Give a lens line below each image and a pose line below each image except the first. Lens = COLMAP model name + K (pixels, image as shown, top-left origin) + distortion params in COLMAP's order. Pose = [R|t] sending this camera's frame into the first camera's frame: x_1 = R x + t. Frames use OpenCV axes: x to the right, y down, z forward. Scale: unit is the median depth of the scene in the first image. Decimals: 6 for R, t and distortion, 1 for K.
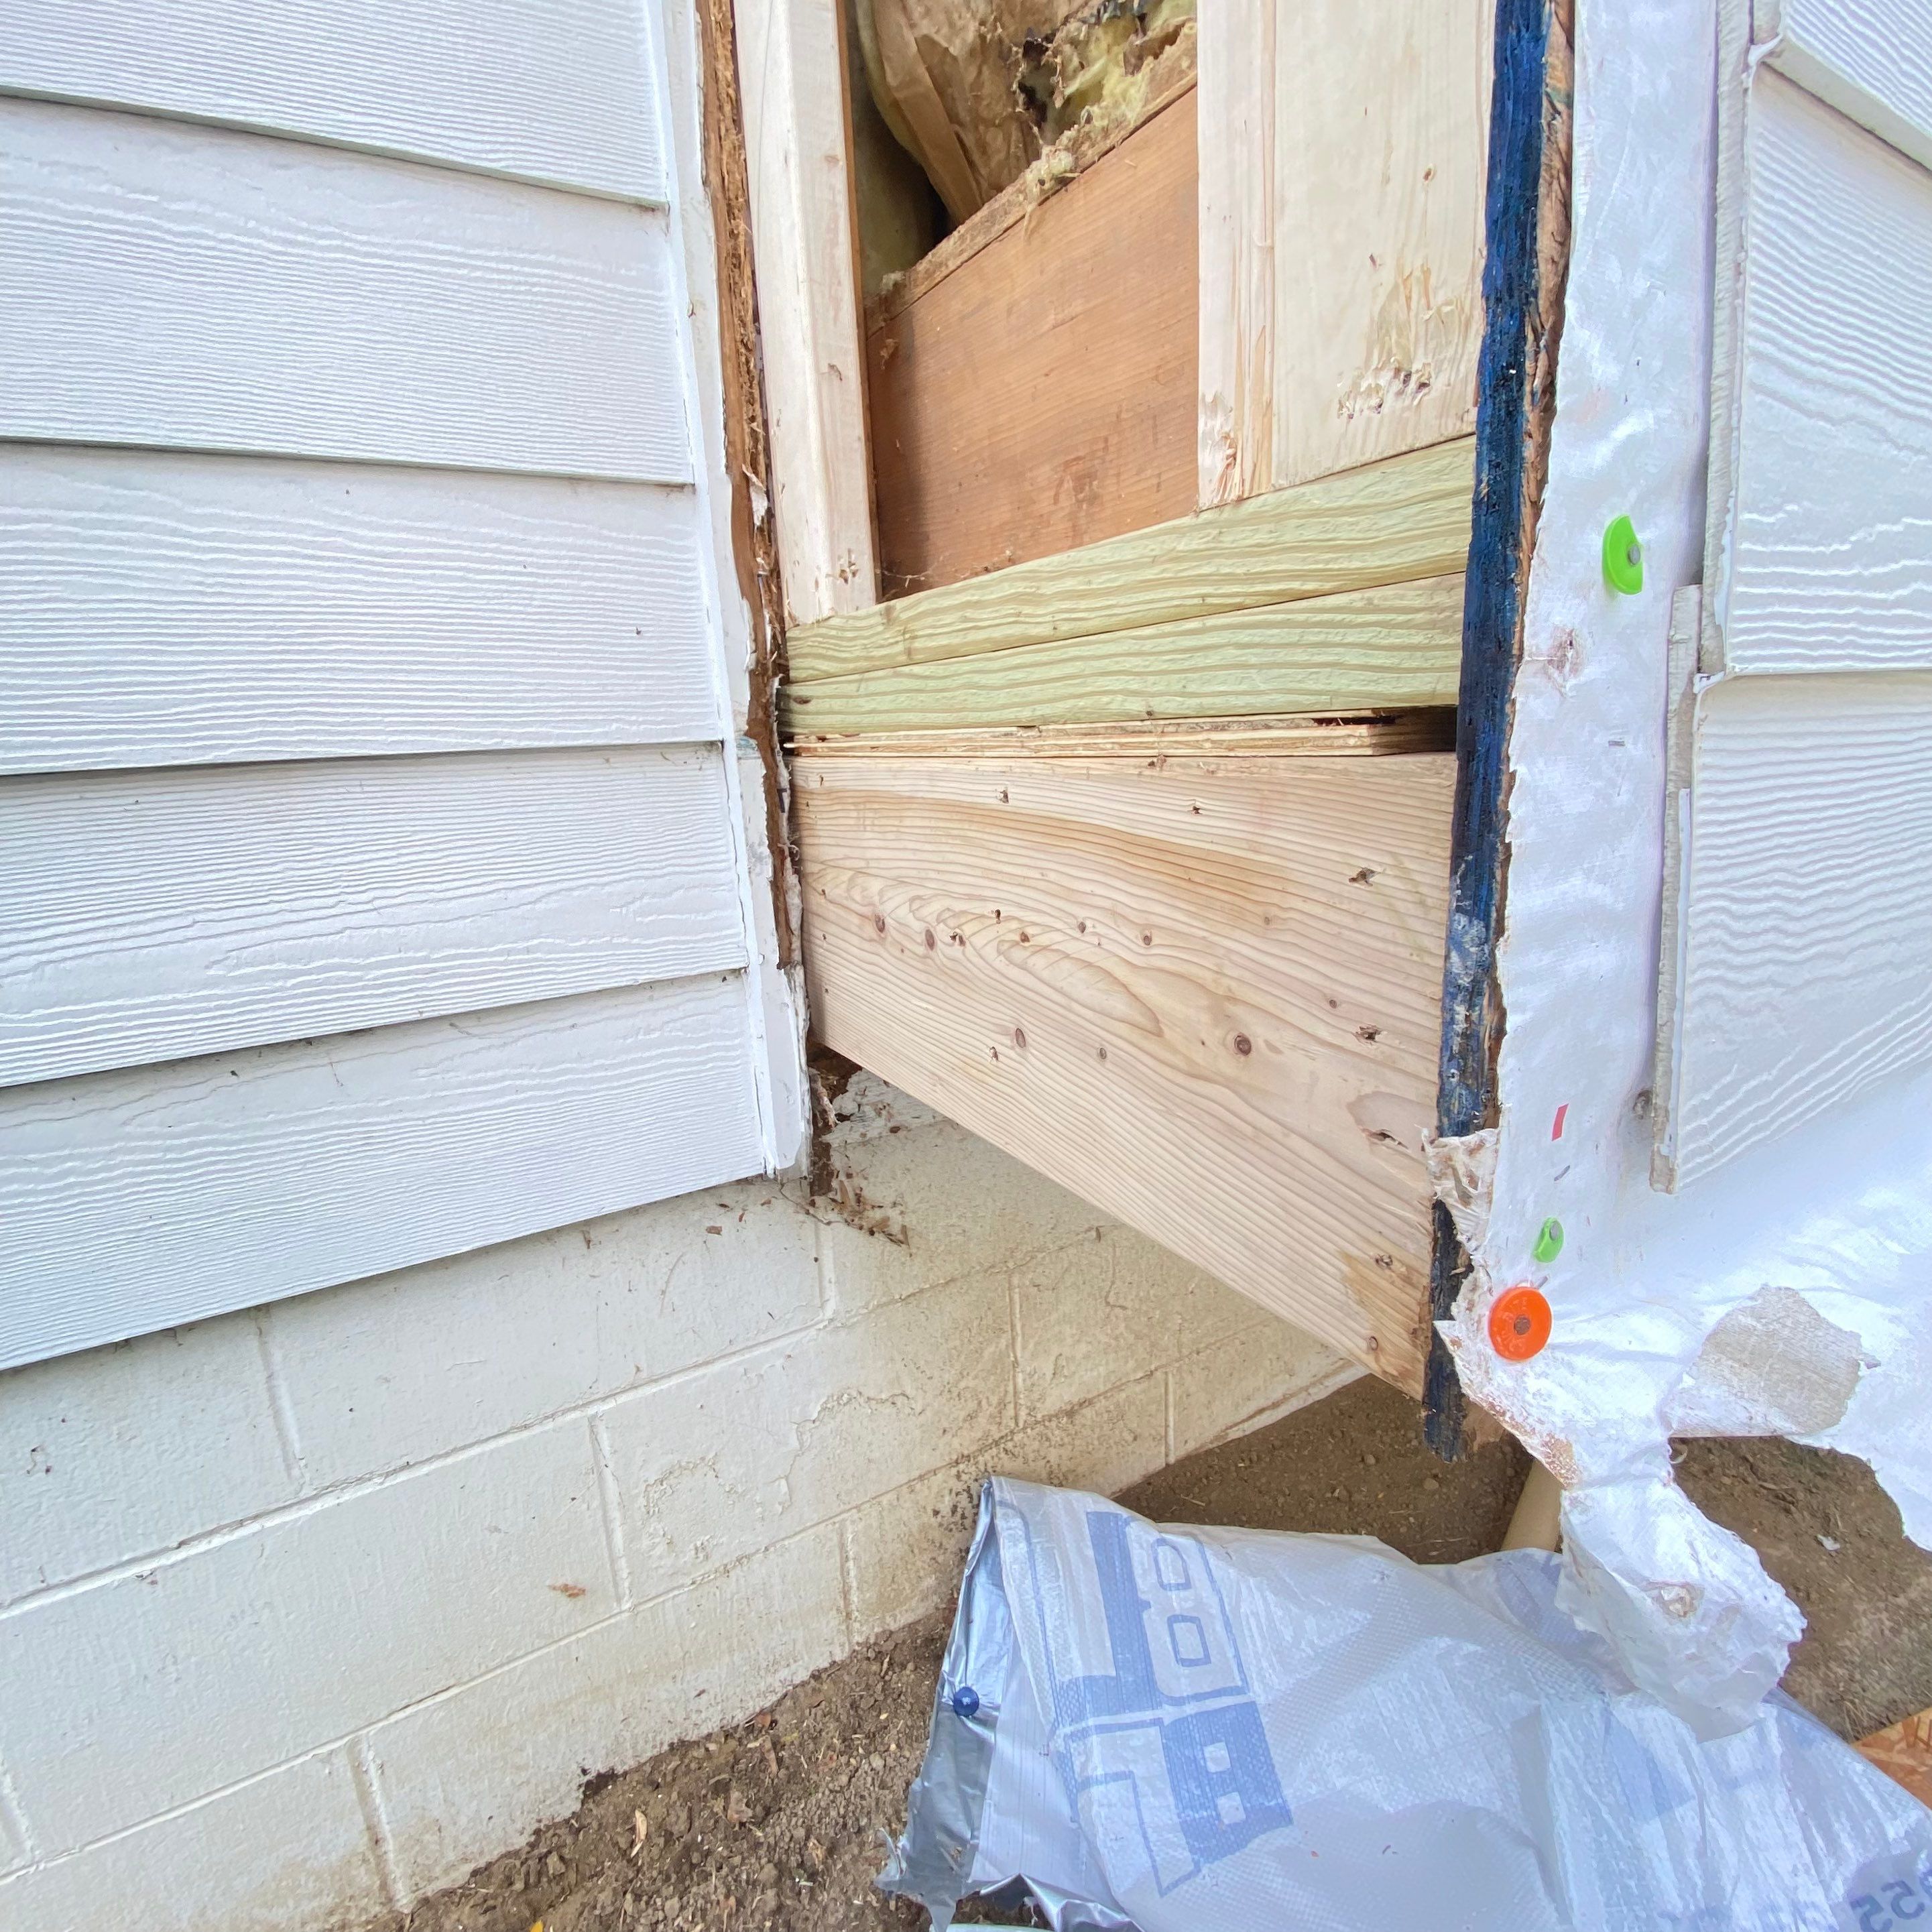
lens RADIAL K [[1046.1, 0, 985.6], [0, 1046.1, 984.9], [0, 0, 1]] dist [0.026972, -0.023809]
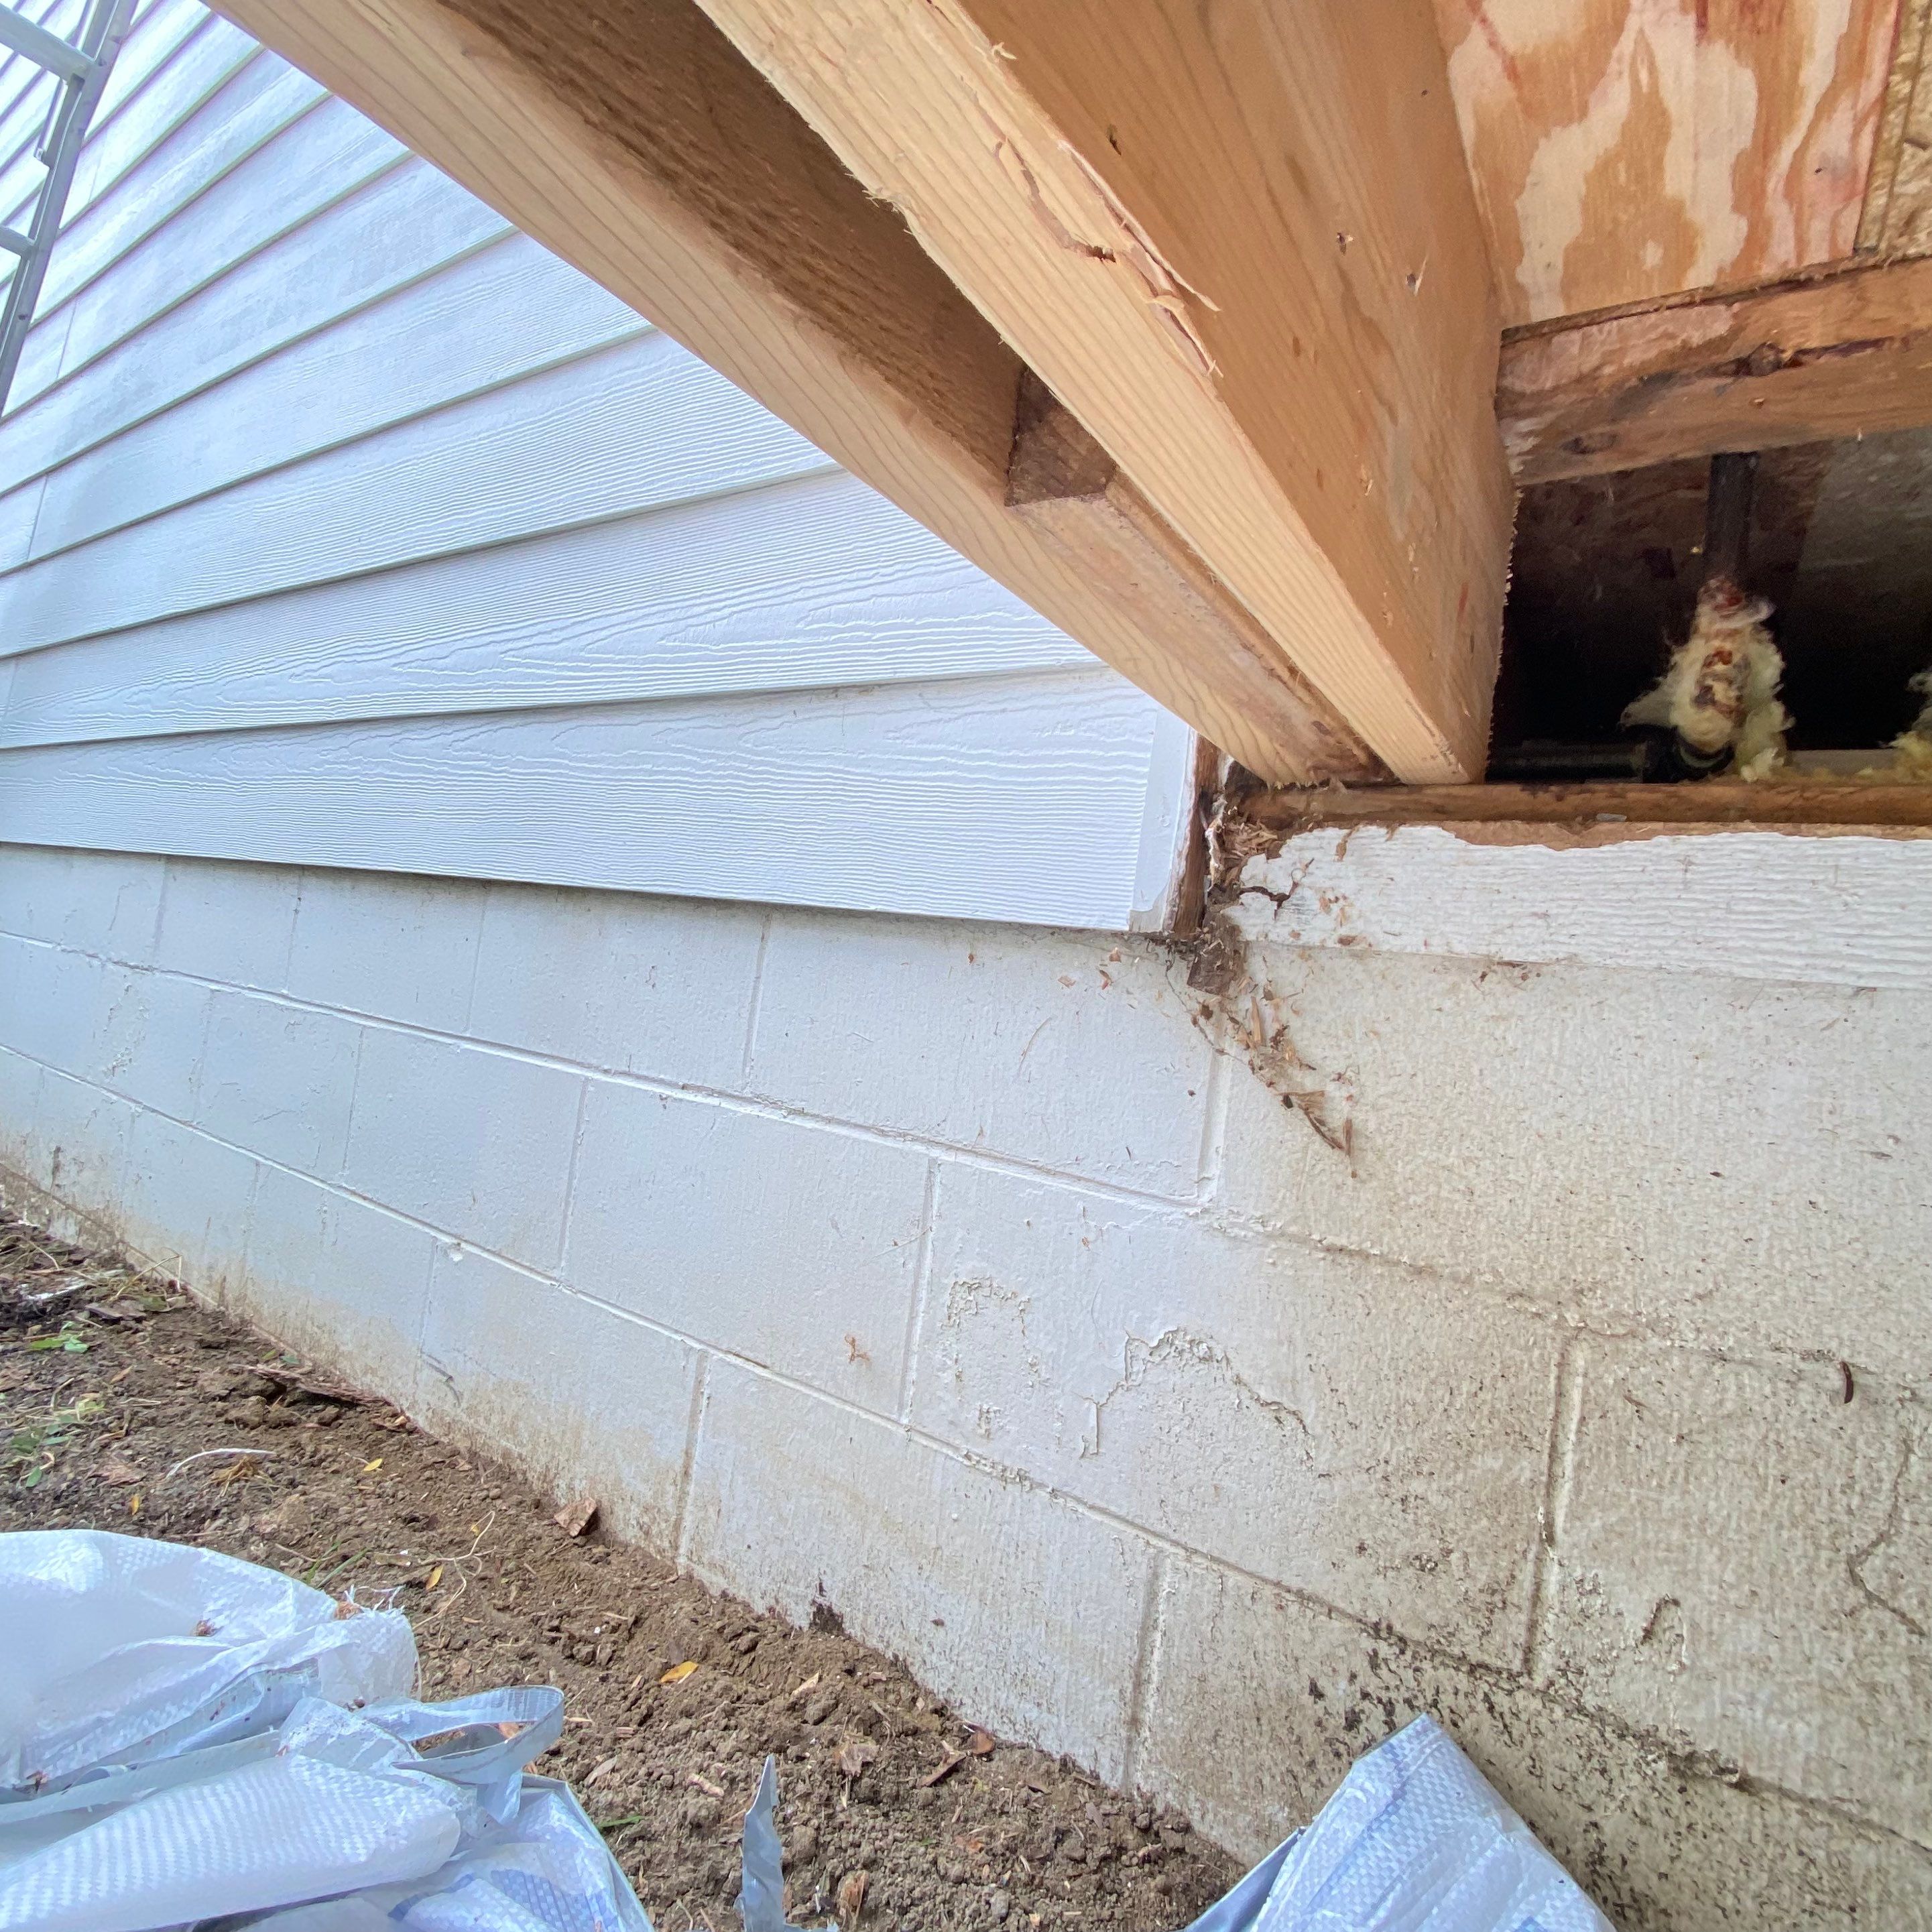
lens RADIAL K [[1025.6, 0, 966.0], [0, 1025.6, 966.0], [0, 0, 1]] dist [0.069694, -0.055764]
pose [[0.431657, 0.092984, -0.897233, 0.383282], [-0.354365, 0.932184, -0.073878, 0.280668], [0.829517, 0.349838, 0.435334, 0.526725]]
